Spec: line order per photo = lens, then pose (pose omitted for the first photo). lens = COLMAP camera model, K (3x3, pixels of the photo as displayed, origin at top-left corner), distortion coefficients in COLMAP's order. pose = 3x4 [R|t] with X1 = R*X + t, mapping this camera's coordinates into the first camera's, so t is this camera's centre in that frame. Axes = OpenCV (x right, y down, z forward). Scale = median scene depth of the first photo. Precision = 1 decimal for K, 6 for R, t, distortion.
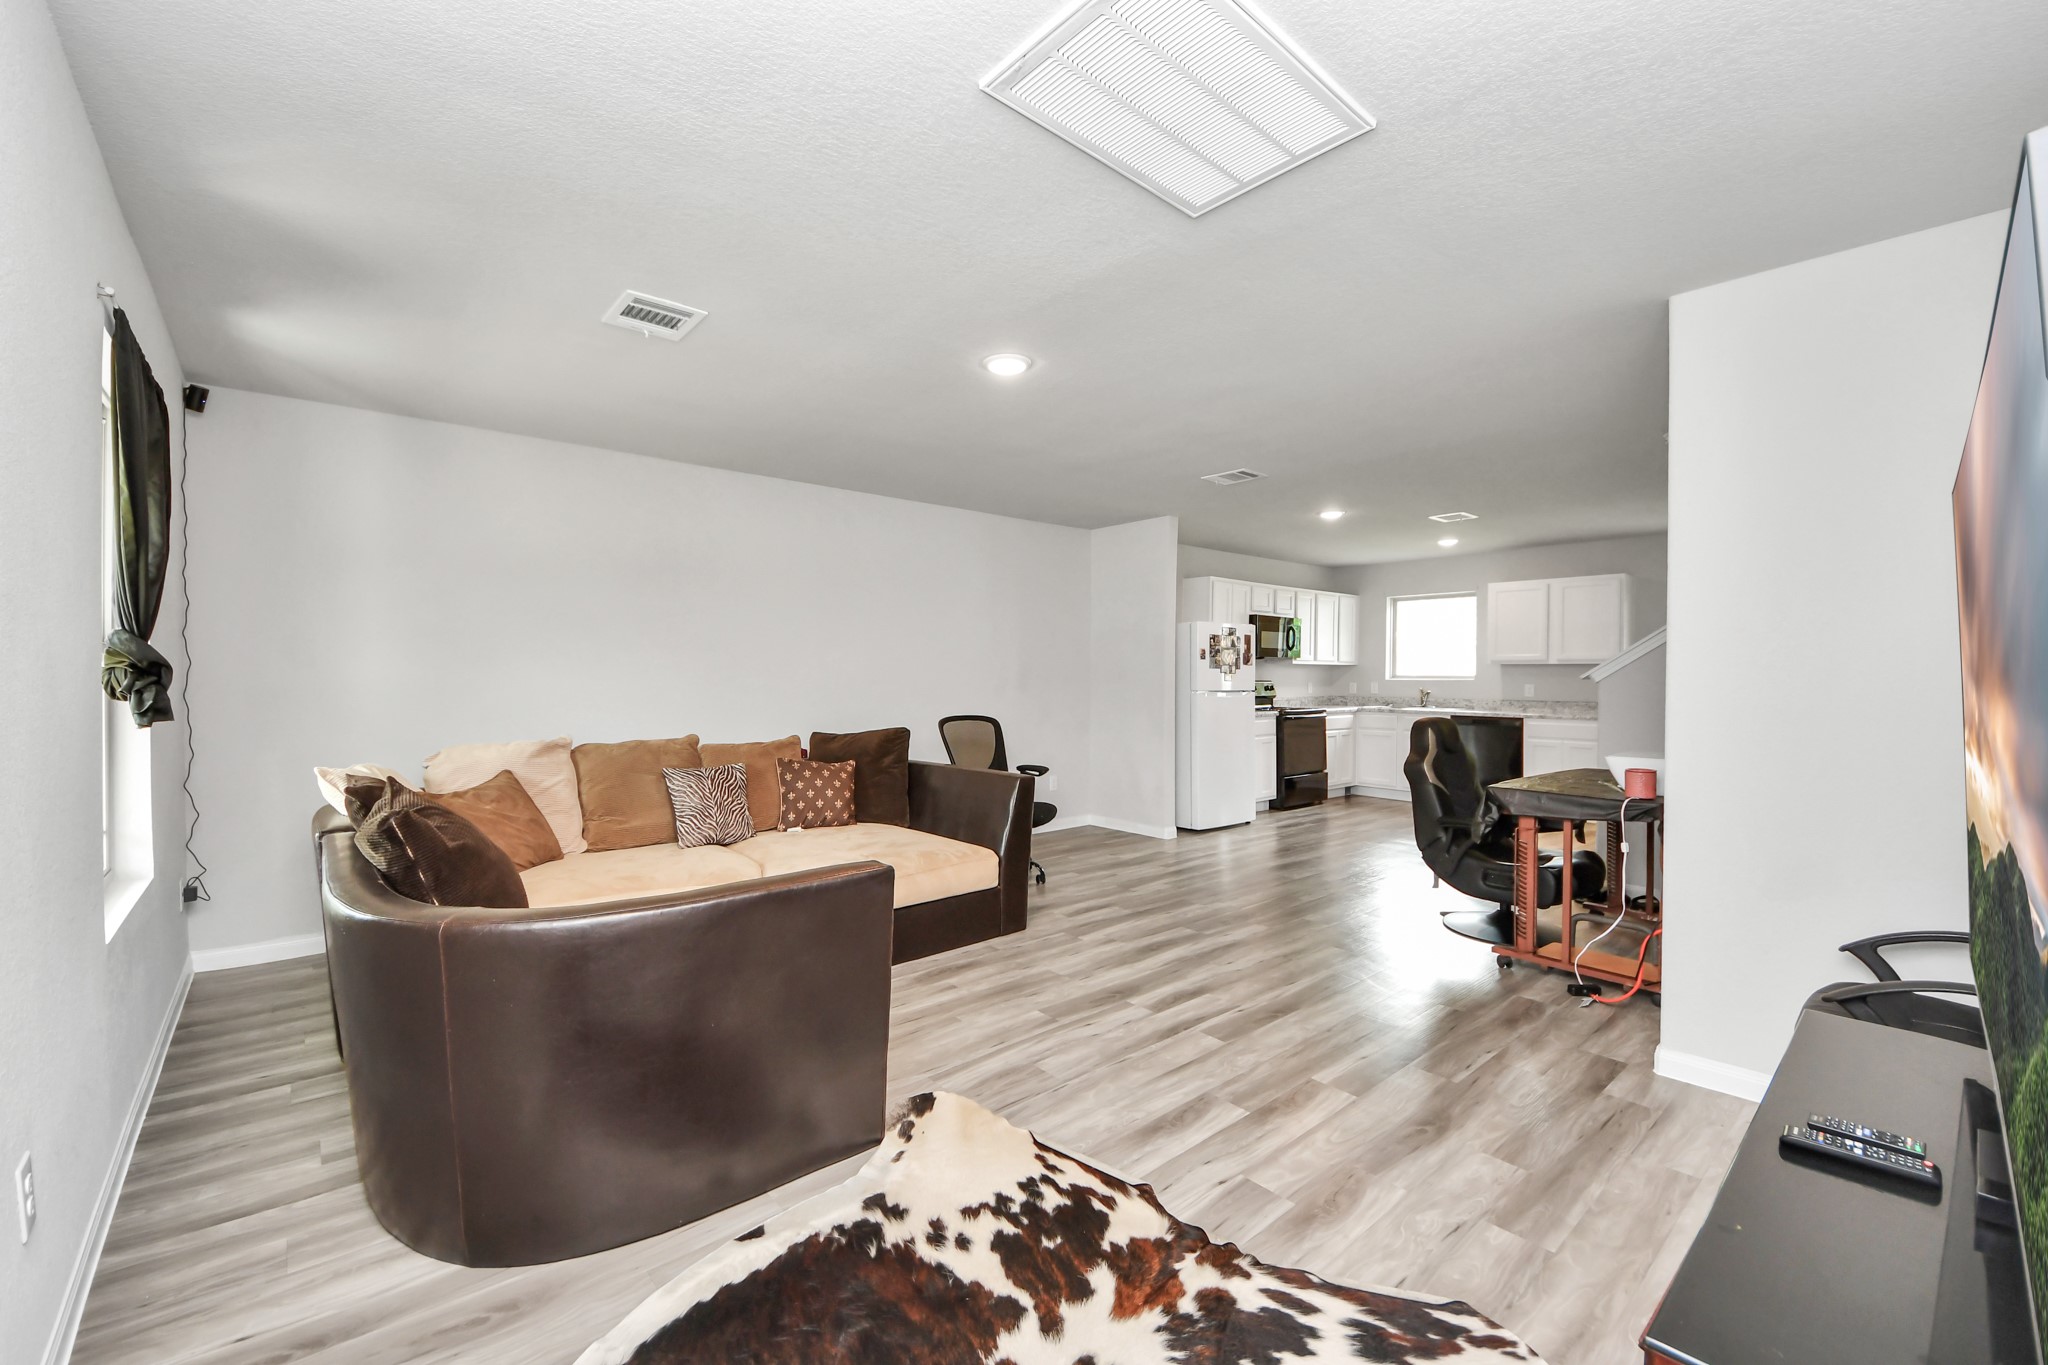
lens RADIAL K [[839.9, 0, 1024.0], [0, 839.9, 682.5], [0, 0, 1]] dist [0.014462, -0.000453]
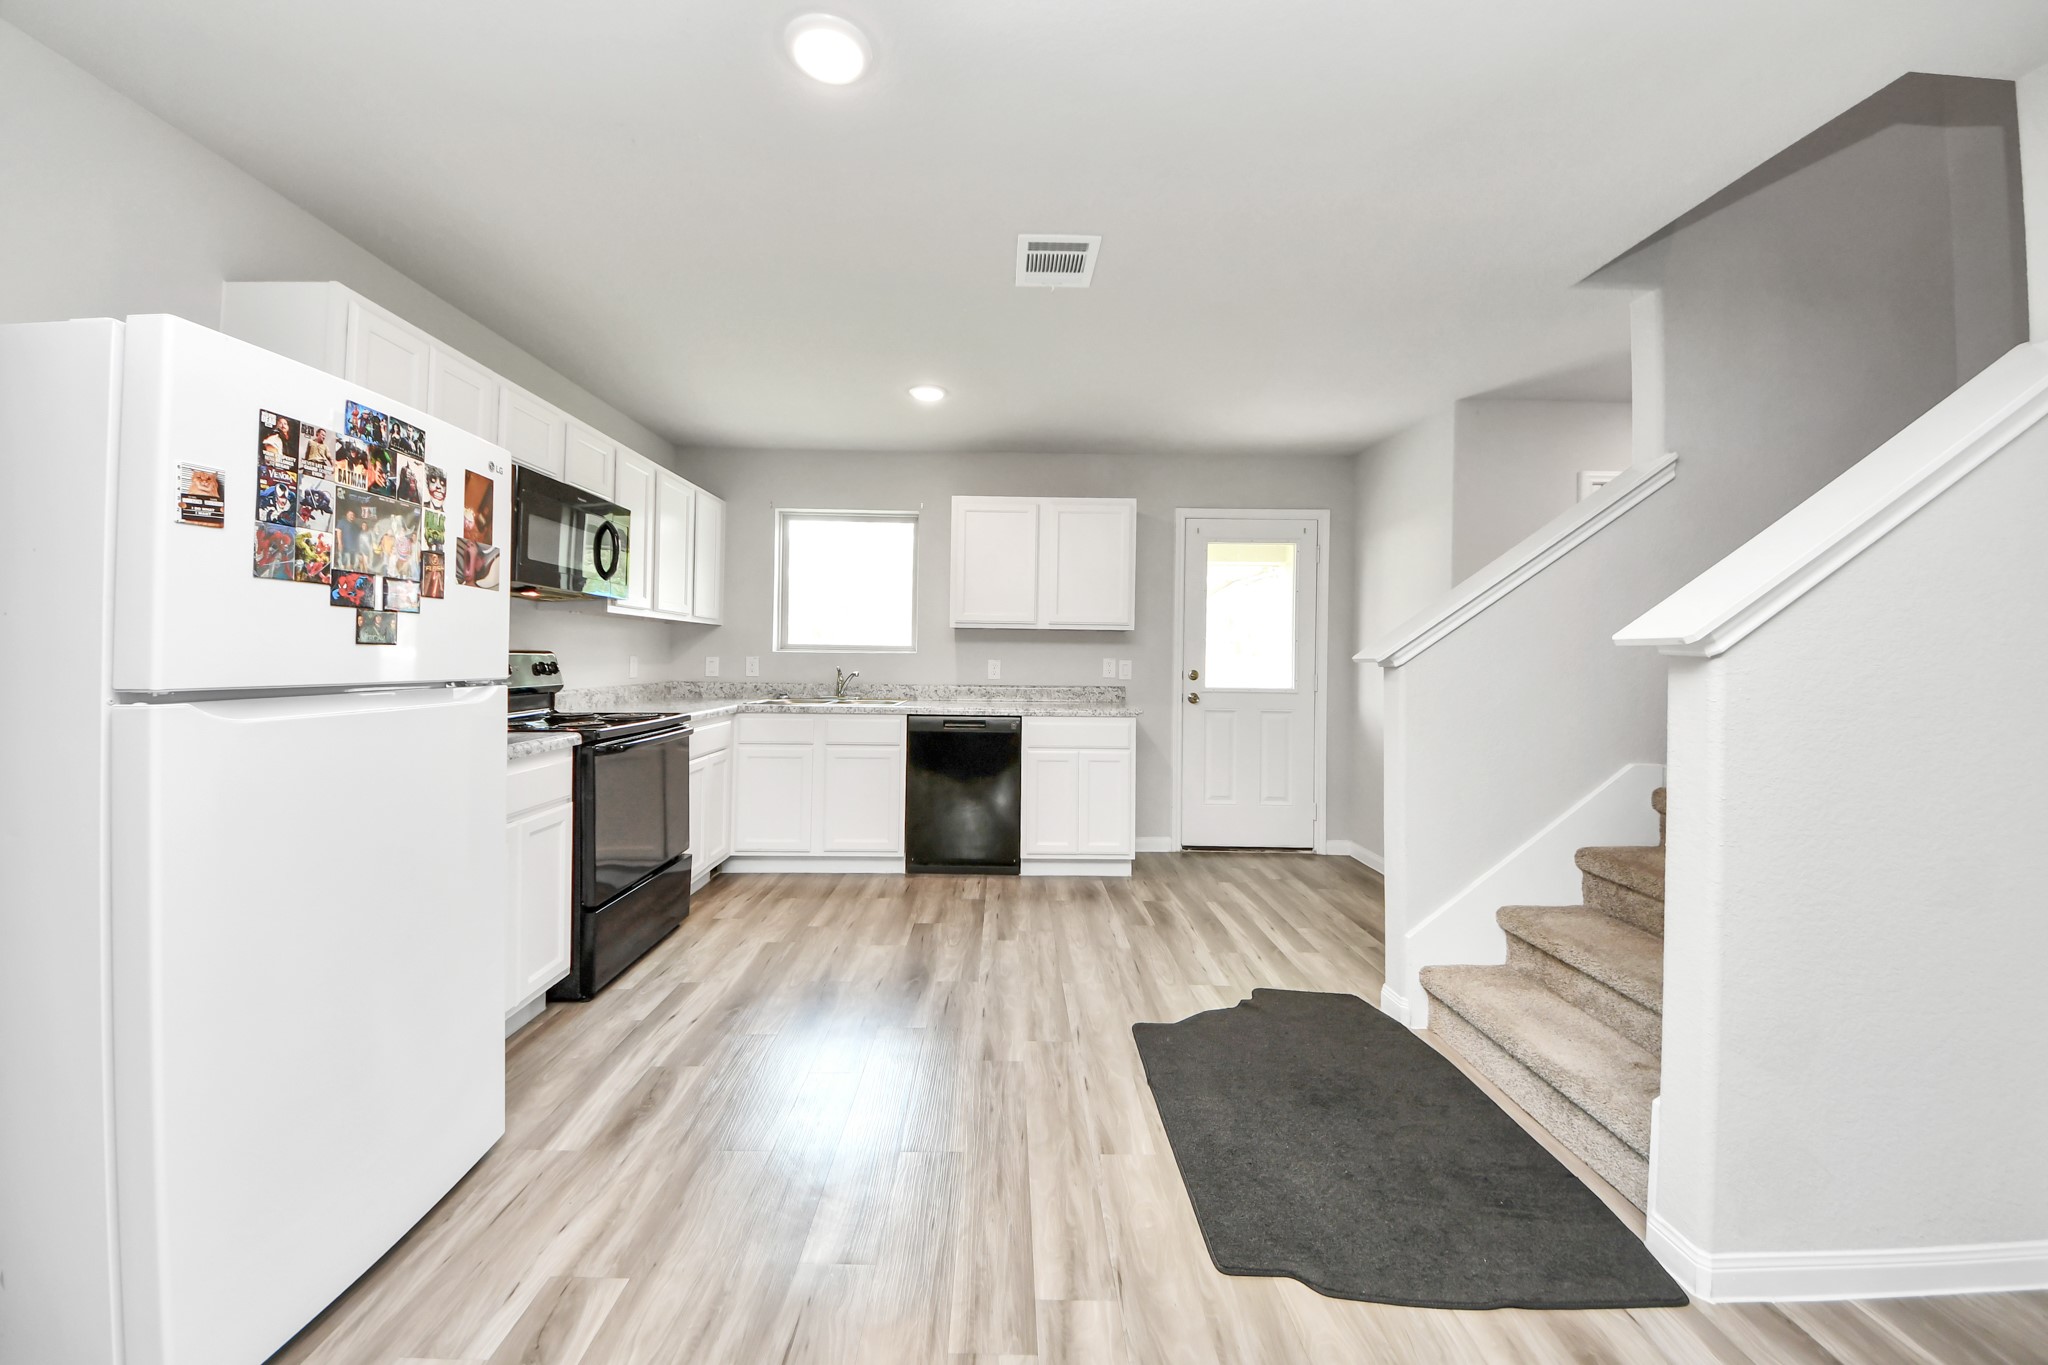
lens RADIAL K [[739.2, 0, 1019.2], [0, 739.2, 642.1], [0, 0, 1]] dist [0.009466, -0.013751]
pose [[0.639228, 0.018235, 0.768801, 0.165763], [0.000014, 0.999719, -0.023724, 0.002207], [-0.769017, 0.015176, 0.639048, 0.608215]]
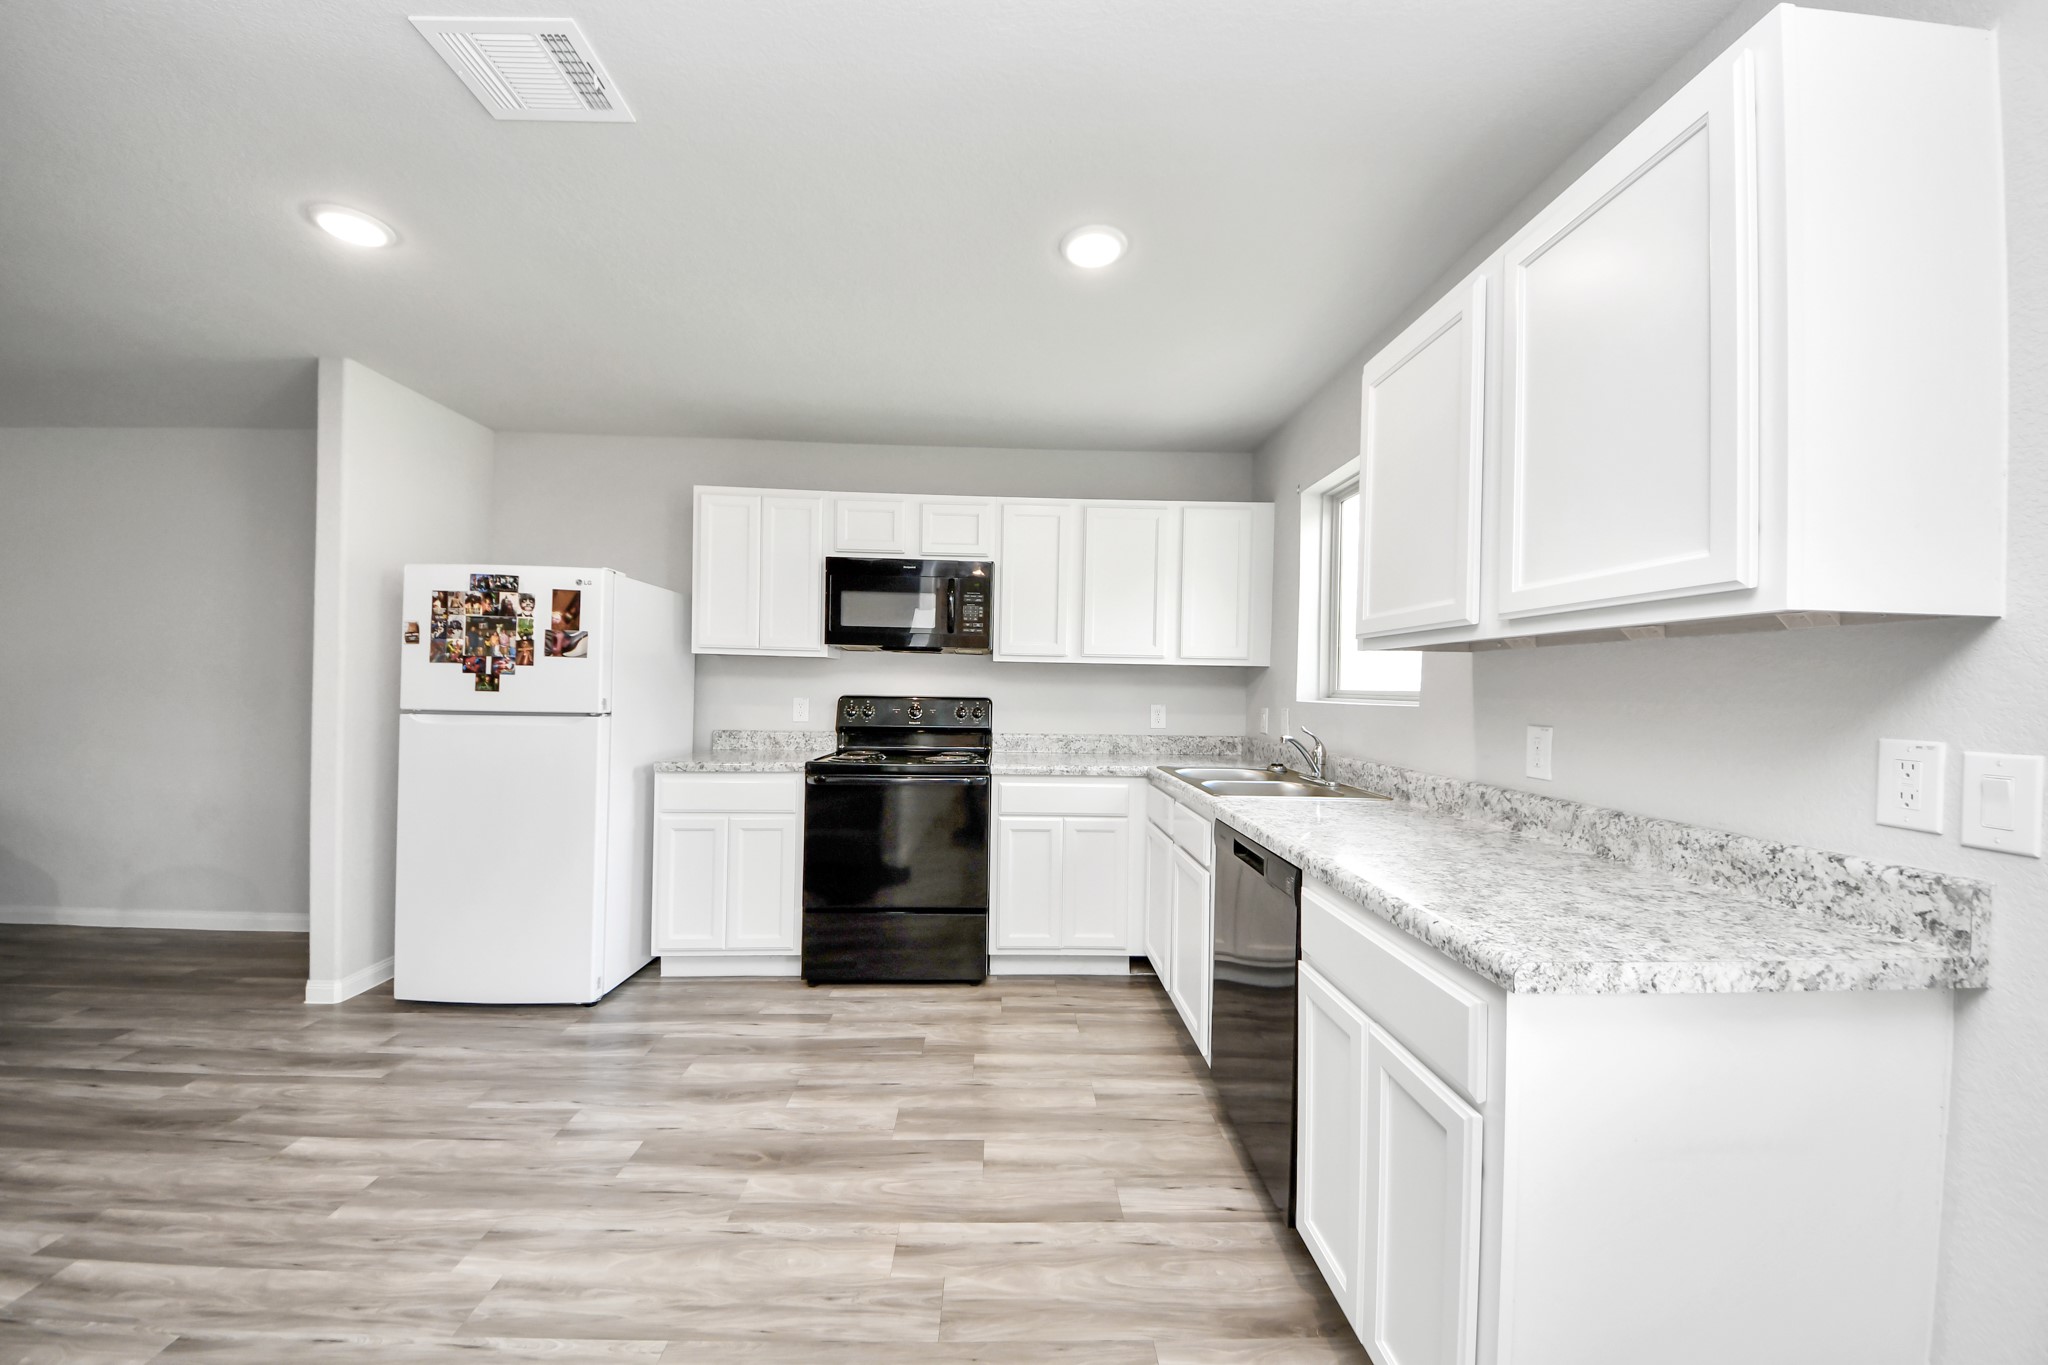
lens RADIAL K [[726.1, 0, 1024.0], [0, 726.1, 682.5], [0, 0, 1]] dist [0.013986, -0.012584]
pose [[0.778042, 0.004338, -0.628198, 0.604920], [-0.020319, 0.999627, -0.018264, -0.004010], [0.627884, 0.026975, 0.777839, 0.724727]]
